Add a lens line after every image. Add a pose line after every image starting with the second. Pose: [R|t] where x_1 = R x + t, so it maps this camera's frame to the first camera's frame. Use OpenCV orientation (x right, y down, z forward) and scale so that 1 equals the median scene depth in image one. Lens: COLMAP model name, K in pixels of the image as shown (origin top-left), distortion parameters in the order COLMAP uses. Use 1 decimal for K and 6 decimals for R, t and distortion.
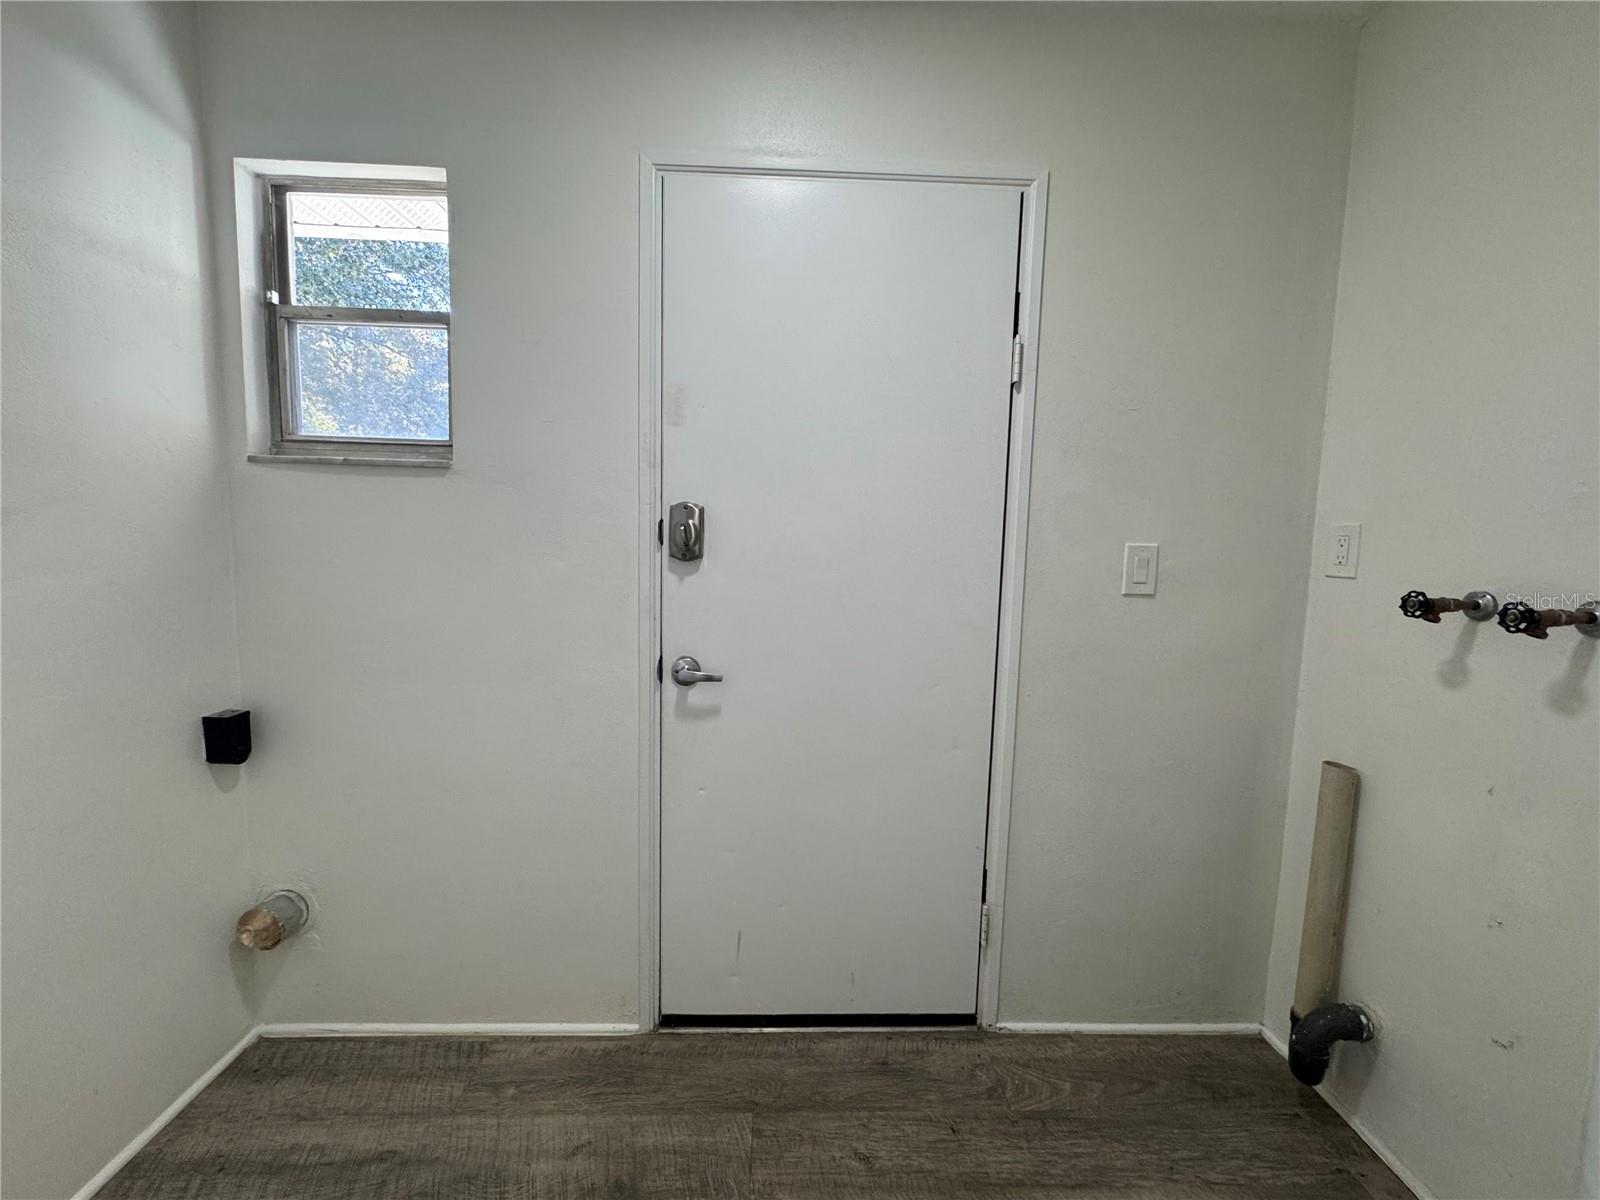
lens RADIAL K [[644.8, 0, 798.7], [0, 644.8, 598.9], [0, 0, 1]] dist [-0.003116, 0.000544]
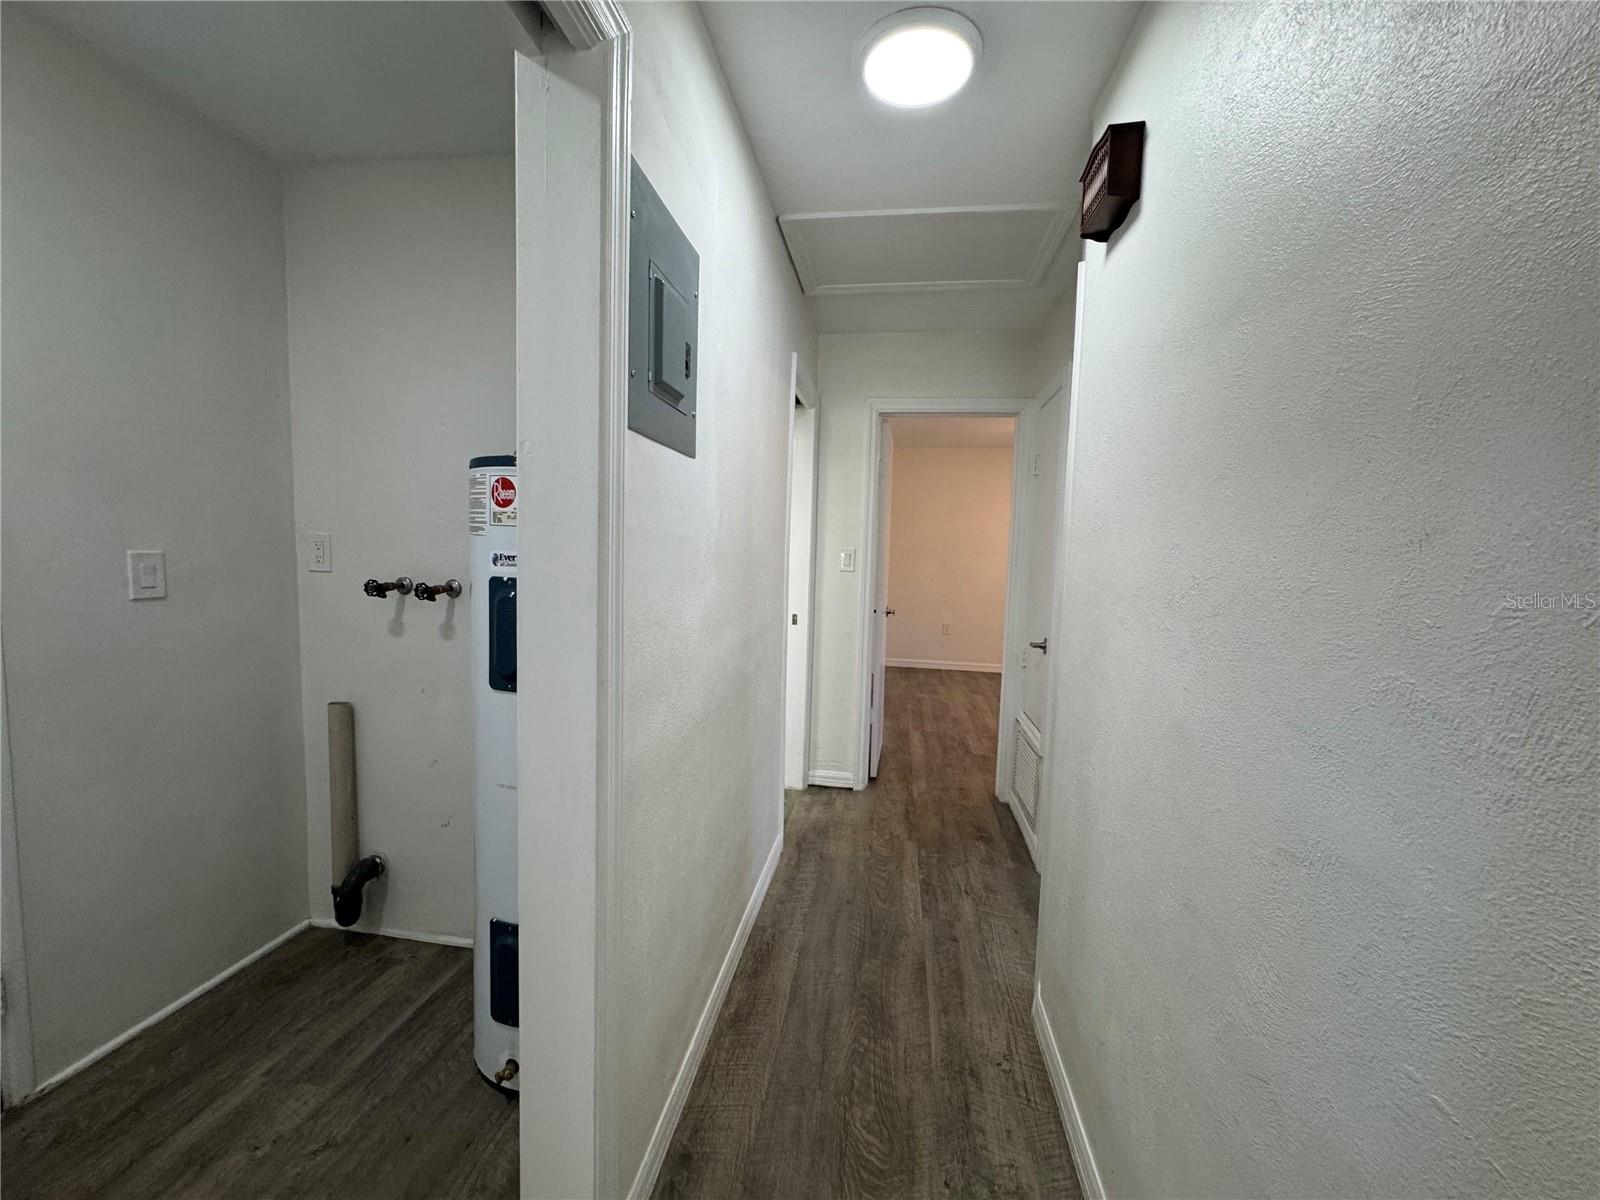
lens RADIAL K [[644.8, 0, 799.6], [0, 644.8, 600.9], [0, 0, 1]] dist [-0.003116, 0.000544]
pose [[0.187086, -0.103402, 0.976886, -0.347355], [0.072418, 0.993191, 0.091259, -0.023758], [-0.979671, 0.053671, 0.193300, -0.295891]]
